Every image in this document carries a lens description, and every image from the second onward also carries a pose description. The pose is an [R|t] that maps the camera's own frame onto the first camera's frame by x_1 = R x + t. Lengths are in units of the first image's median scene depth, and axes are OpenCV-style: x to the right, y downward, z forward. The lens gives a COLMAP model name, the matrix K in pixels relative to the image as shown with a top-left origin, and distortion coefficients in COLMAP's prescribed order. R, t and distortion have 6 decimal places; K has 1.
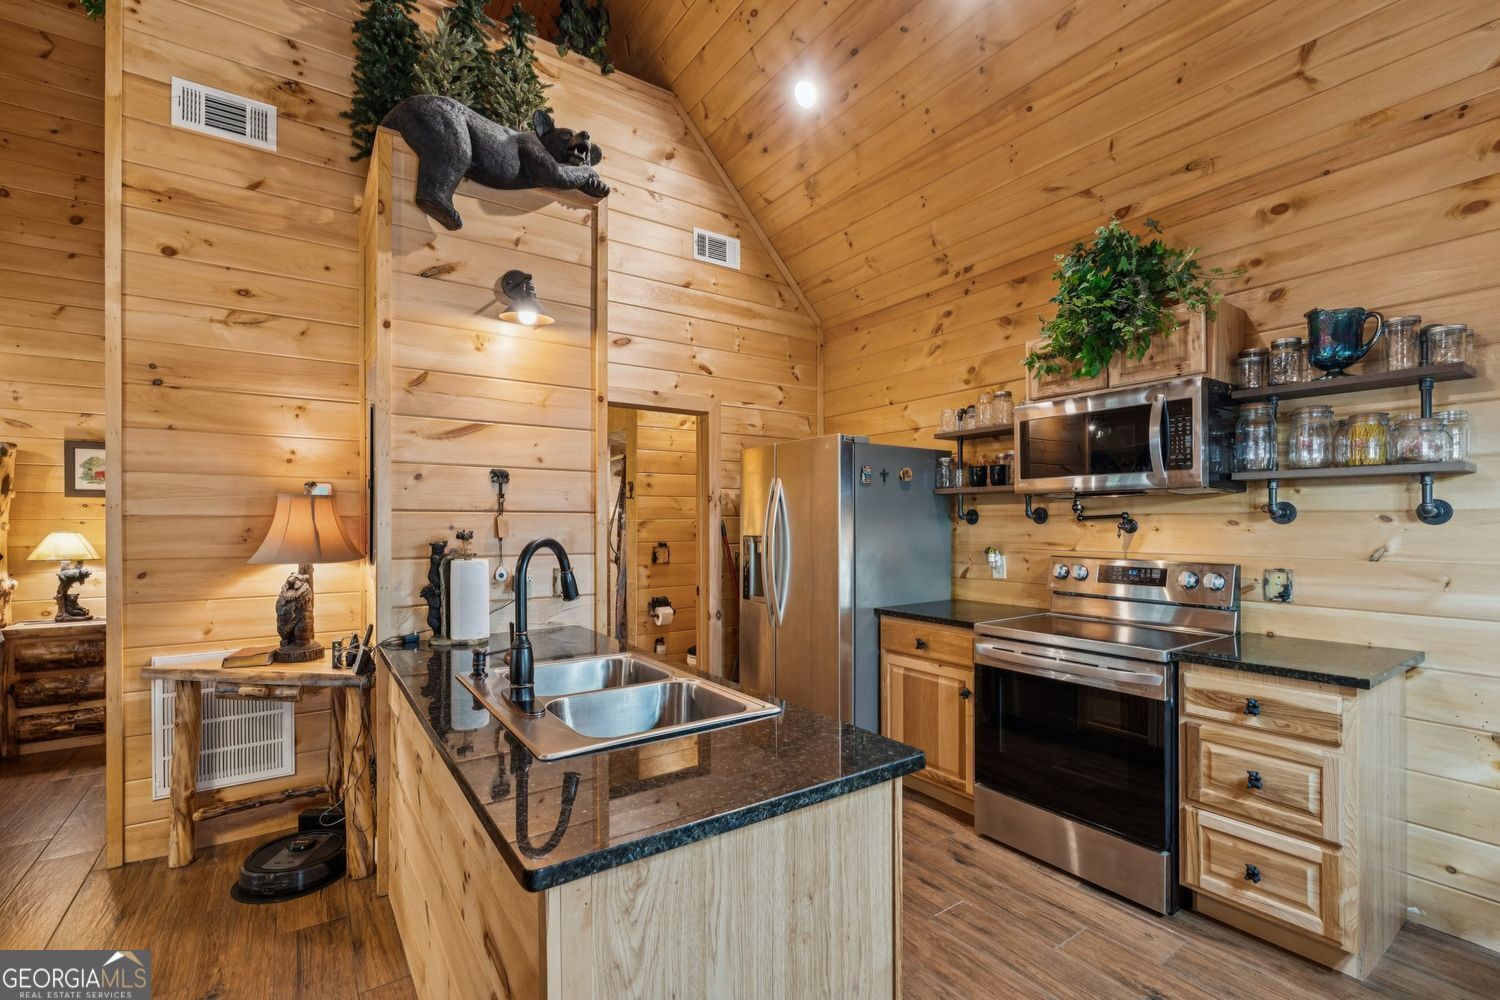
lens RADIAL K [[657.2, 0, 753.1], [0, 657.2, 522.9], [0, 0, 1]] dist [-0.004398, 0.000403]
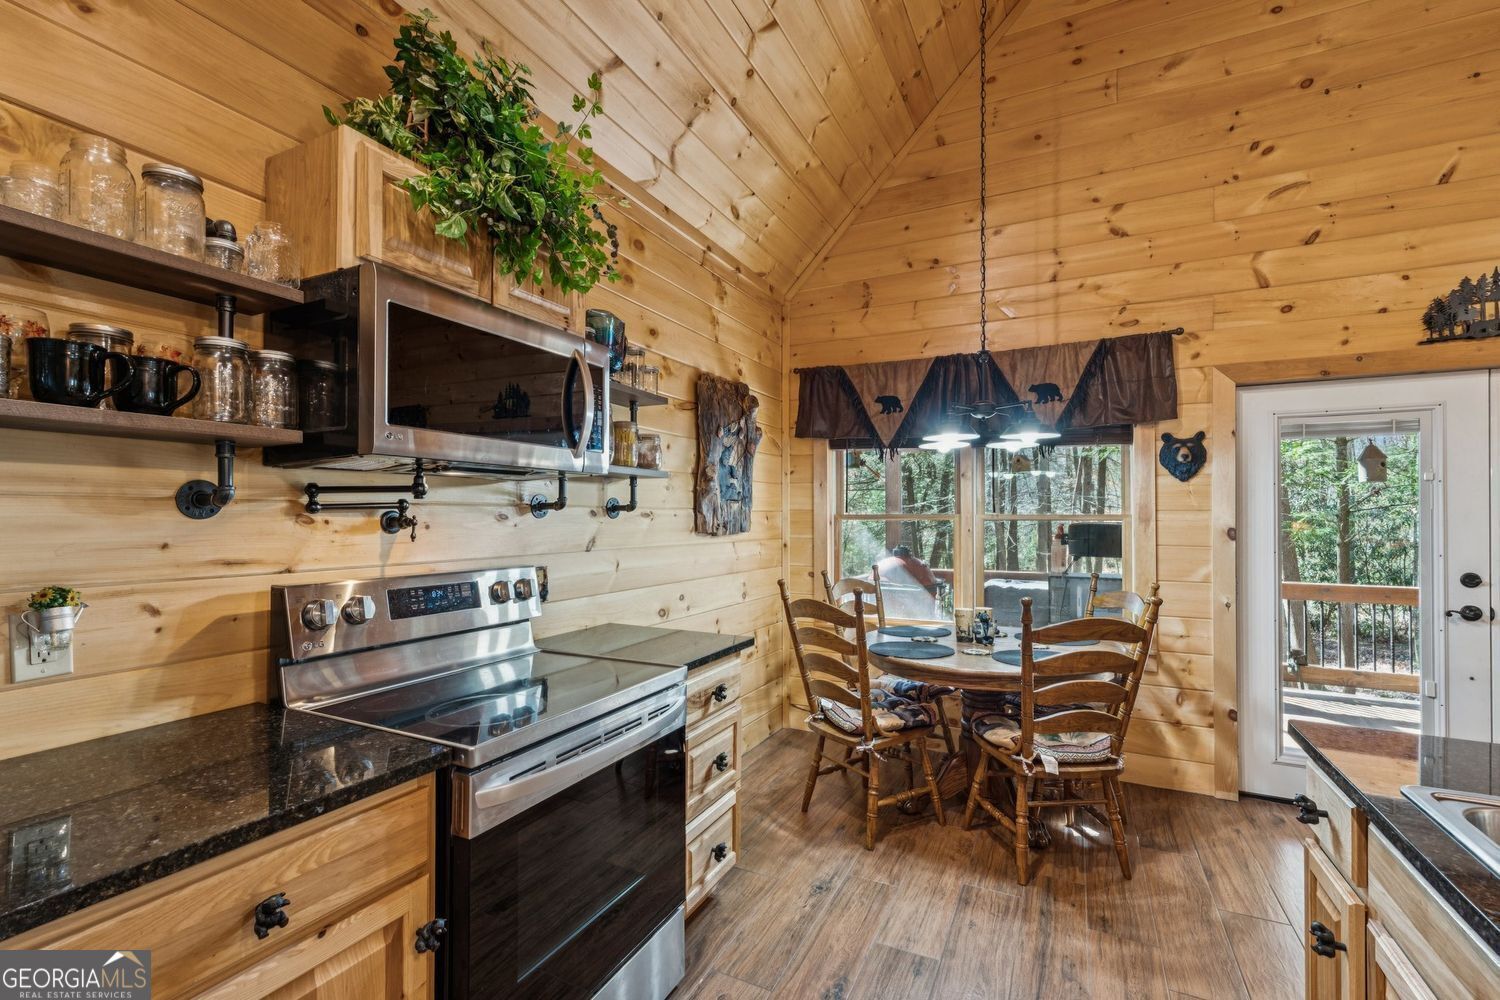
lens RADIAL K [[657.2, 0, 746.6], [0, 657.2, 511.3], [0, 0, 1]] dist [-0.004398, 0.000403]
pose [[-0.471293, 0.006783, 0.881951, -0.123868], [-0.000732, 0.999967, -0.008082, -0.000210], [-0.881976, -0.004455, -0.471273, 0.972798]]
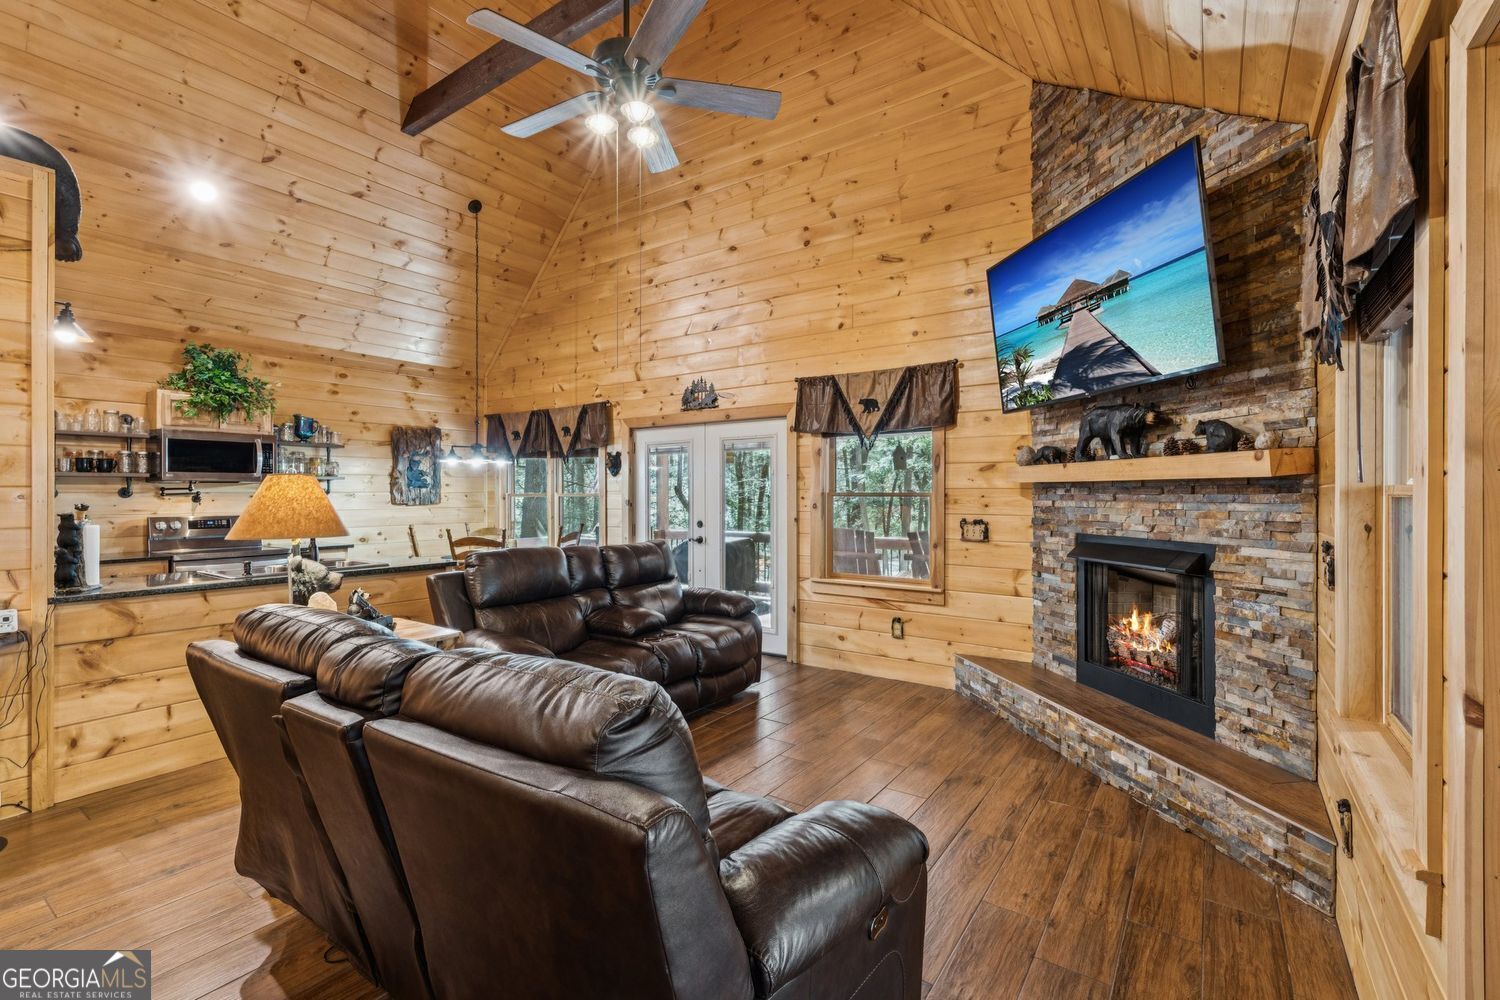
lens RADIAL K [[657.2, 0, 753.0], [0, 657.2, 490.8], [0, 0, 1]] dist [-0.004398, 0.000403]
pose [[-0.347799, 0.006863, 0.937544, -1.678763], [0.006840, 0.999965, -0.004782, 0.001666], [-0.937544, 0.004749, -0.347834, 0.163682]]
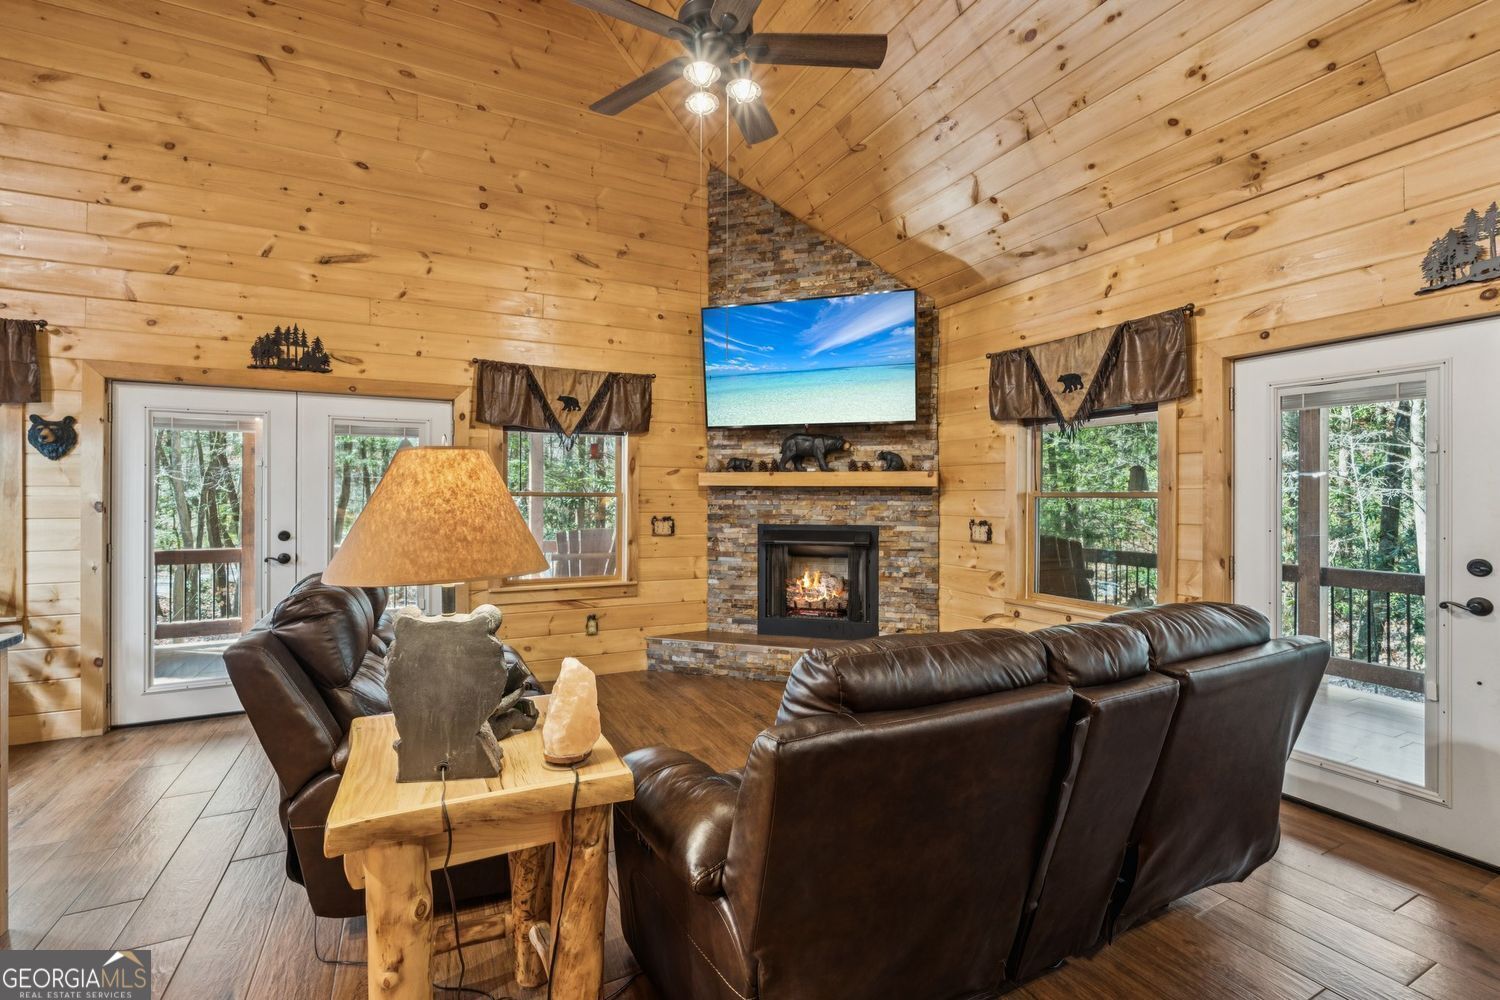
lens RADIAL K [[657.2, 0, 754.4], [0, 657.2, 490.2], [0, 0, 1]] dist [-0.004398, 0.000403]
pose [[-0.990746, -0.000572, 0.135727, -0.928742], [-0.000918, 0.999997, -0.002480, -0.001913], [-0.135725, -0.002581, -0.990743, 0.835378]]
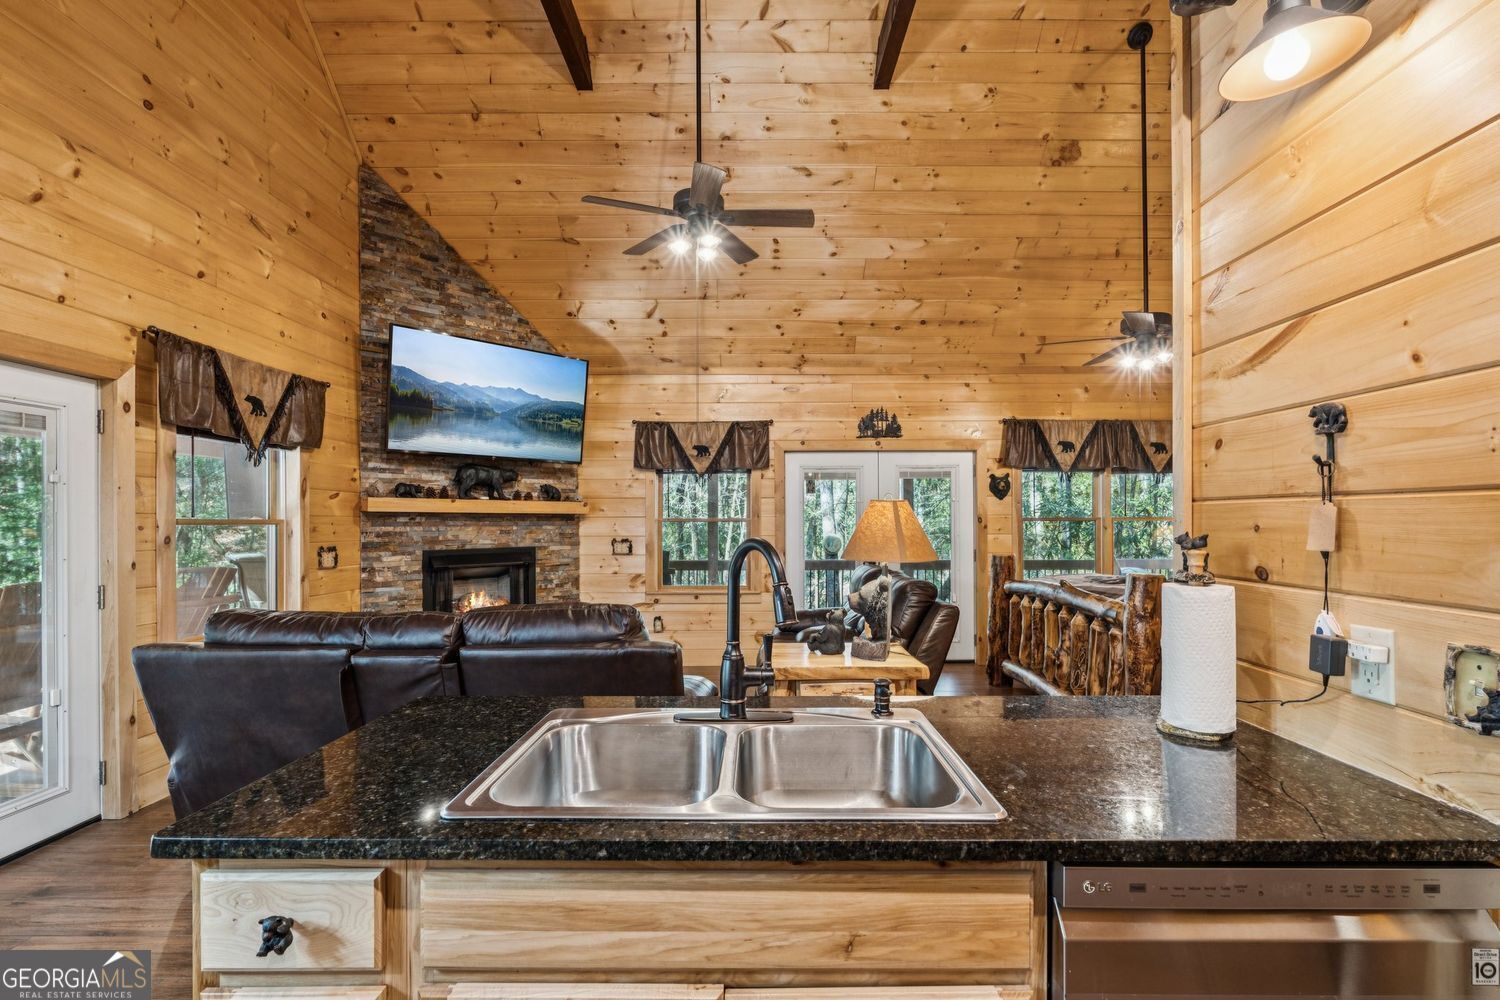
lens RADIAL K [[657.2, 0, 749.9], [0, 657.2, 519.0], [0, 0, 1]] dist [-0.004398, 0.000403]
pose [[-0.575000, 0.001215, -0.818153, 0.196896], [0.000684, 0.999999, 0.001004, -0.001227], [0.818153, 0.000018, -0.575000, 0.806757]]
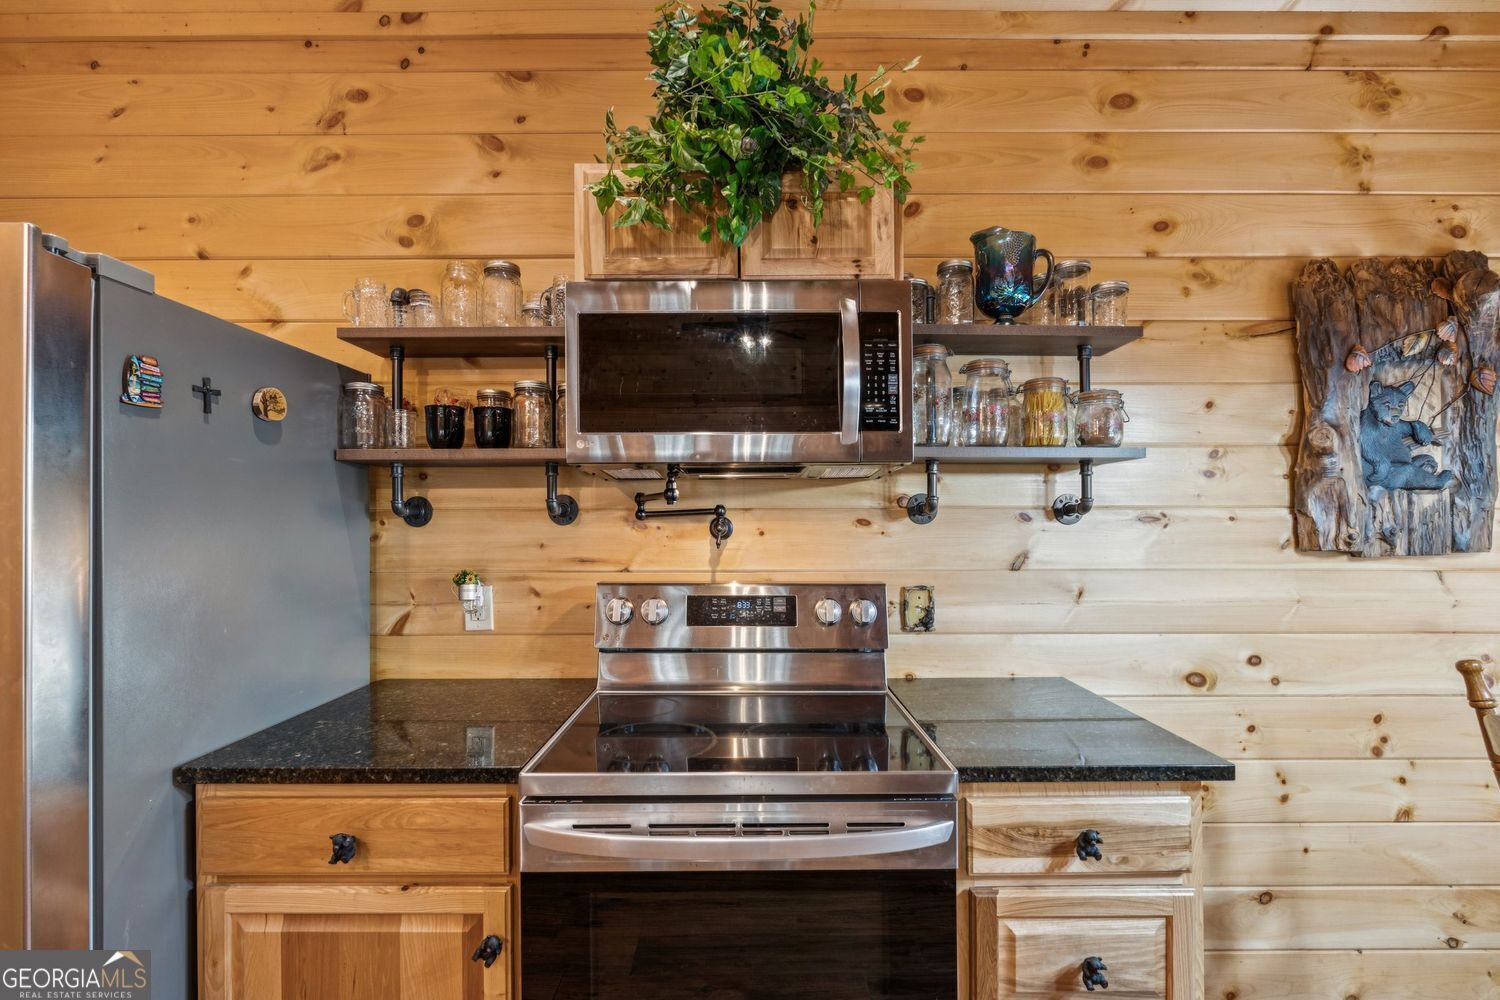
lens RADIAL K [[657.2, 0, 751.4], [0, 657.2, 517.8], [0, 0, 1]] dist [-0.004398, 0.000403]
pose [[0.571267, 0.004252, 0.820753, 0.081582], [0.002440, 0.999973, -0.006879, -0.000375], [-0.820760, 0.005933, 0.571242, 0.607951]]
